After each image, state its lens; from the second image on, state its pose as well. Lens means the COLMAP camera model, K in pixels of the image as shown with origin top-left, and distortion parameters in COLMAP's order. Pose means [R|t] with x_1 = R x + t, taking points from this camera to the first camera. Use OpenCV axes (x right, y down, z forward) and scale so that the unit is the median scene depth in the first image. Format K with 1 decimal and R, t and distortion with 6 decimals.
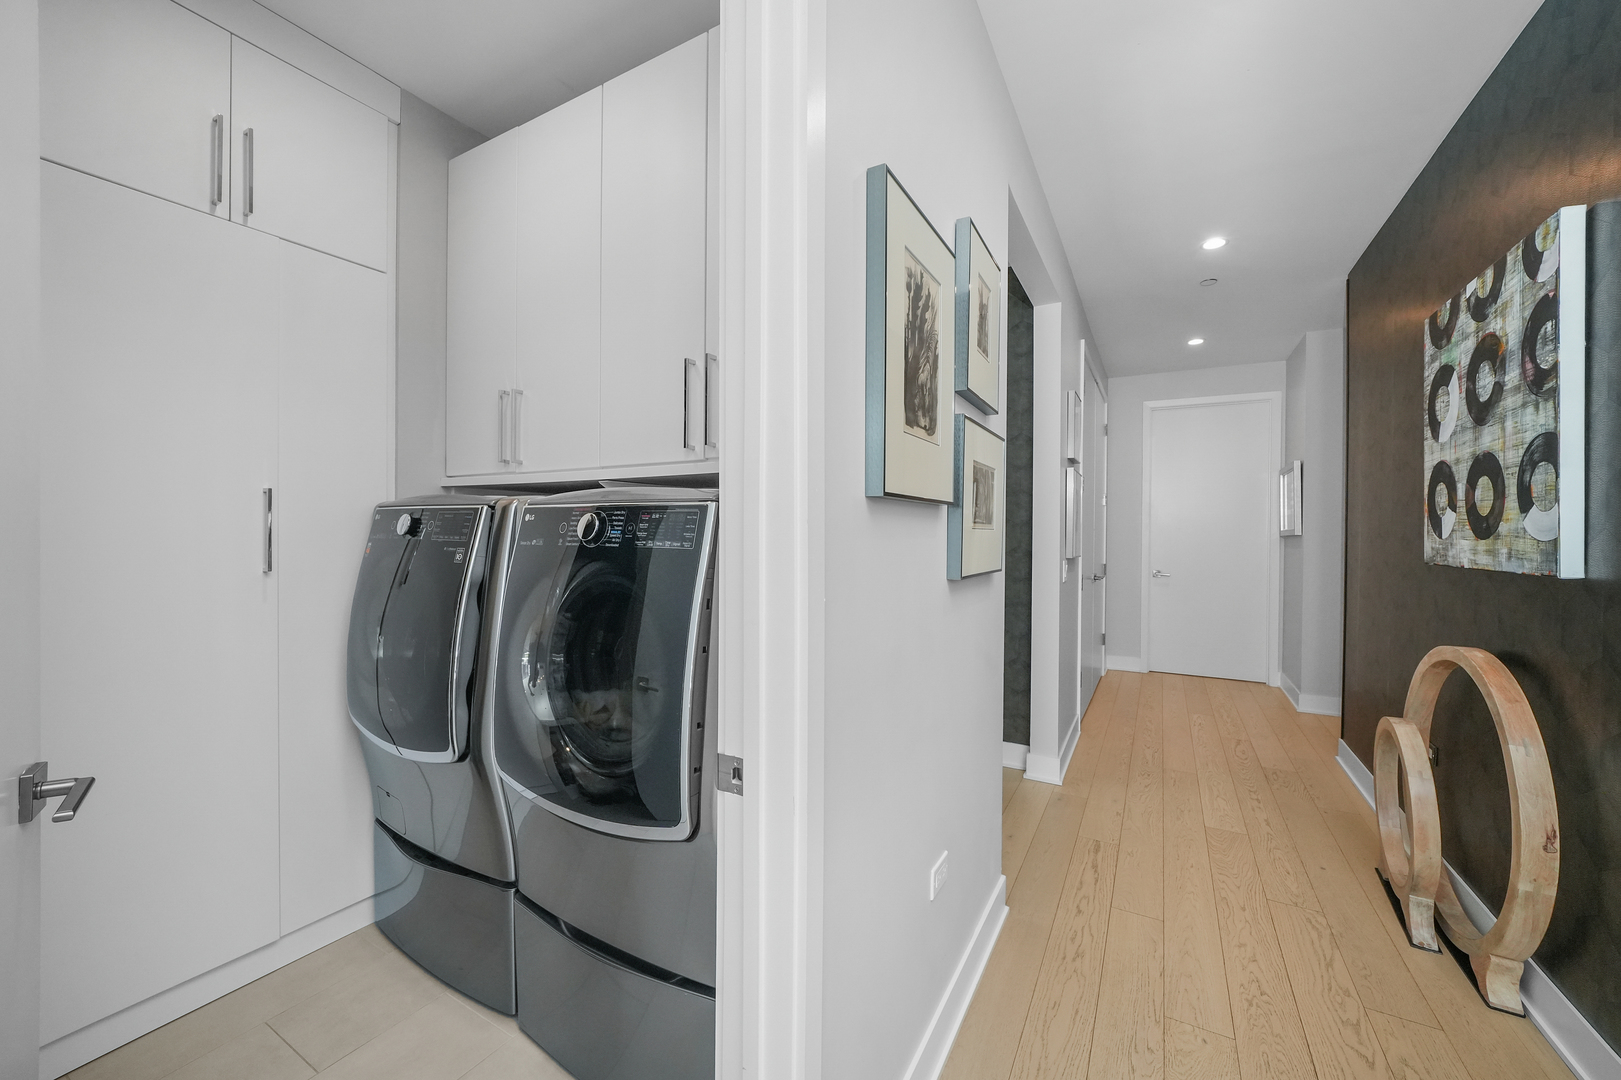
lens RADIAL K [[615.5, 0, 808.8], [0, 615.5, 536.5], [0, 0, 1]] dist [-0.006548, 0.000406]
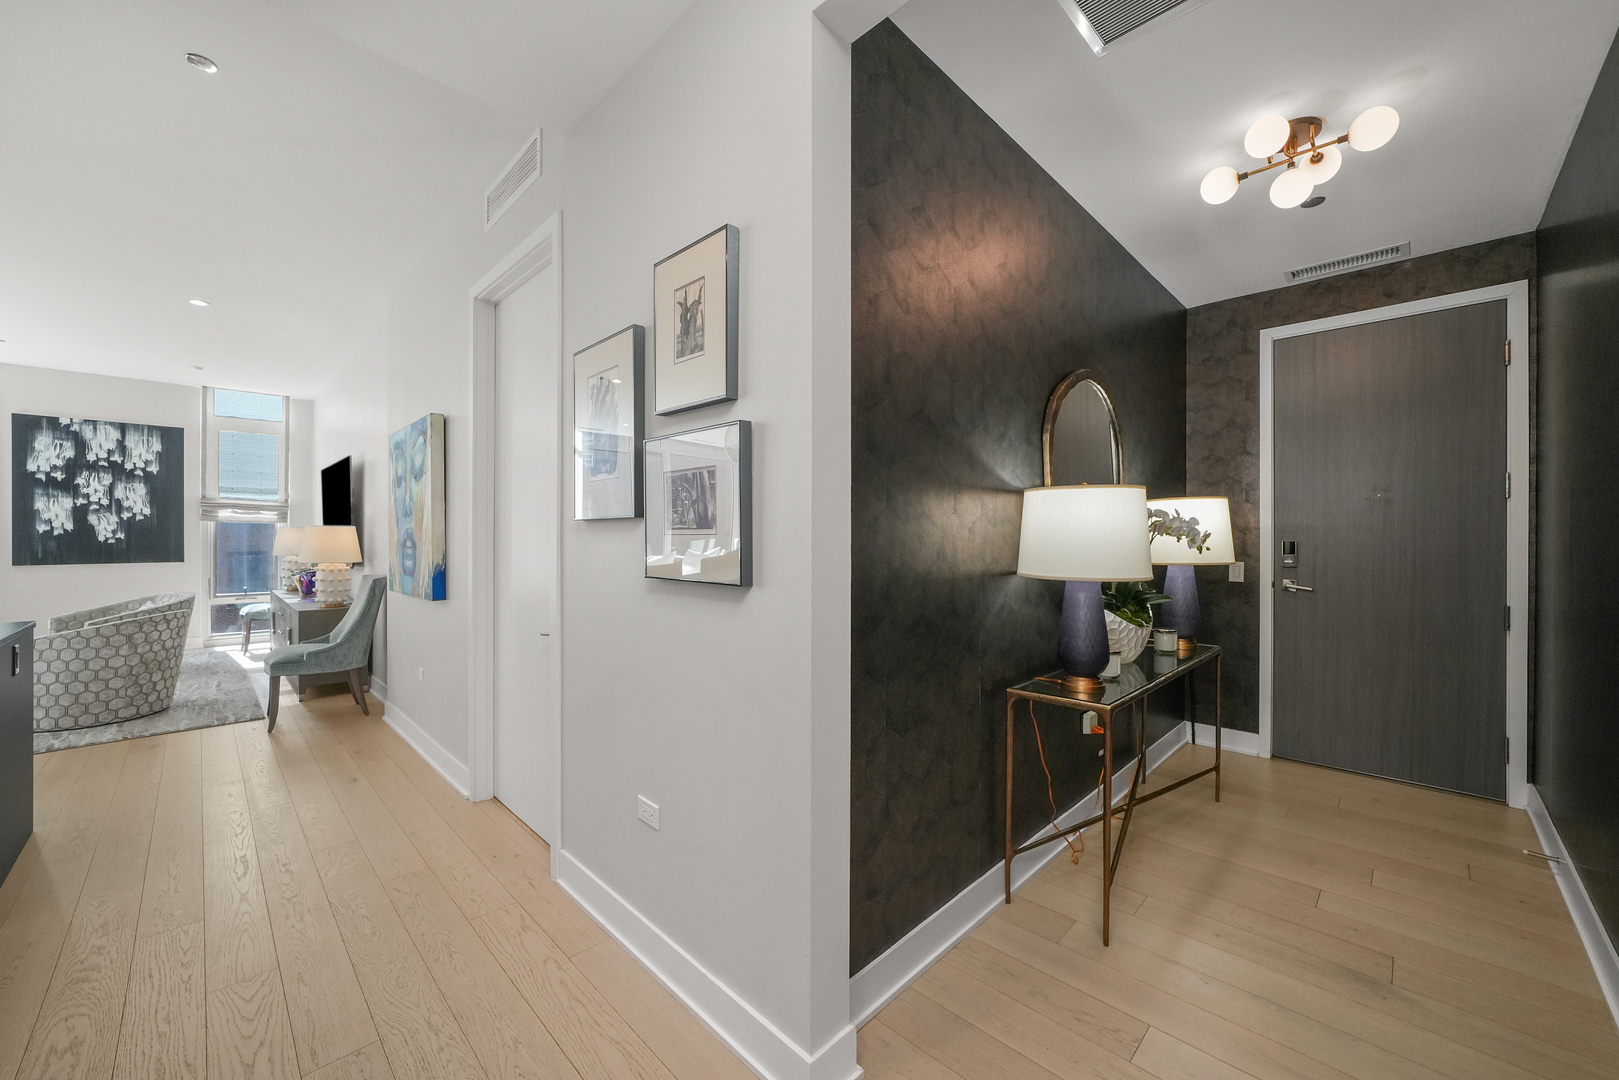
lens RADIAL K [[614.8, 0, 807.8], [0, 614.8, 536.5], [0, 0, 1]] dist [-0.006548, 0.000406]
pose [[-0.262798, -0.008466, -0.964814, 1.288263], [-0.006390, 0.999955, -0.007034, -0.003804], [0.964830, 0.004317, -0.262840, 1.578941]]
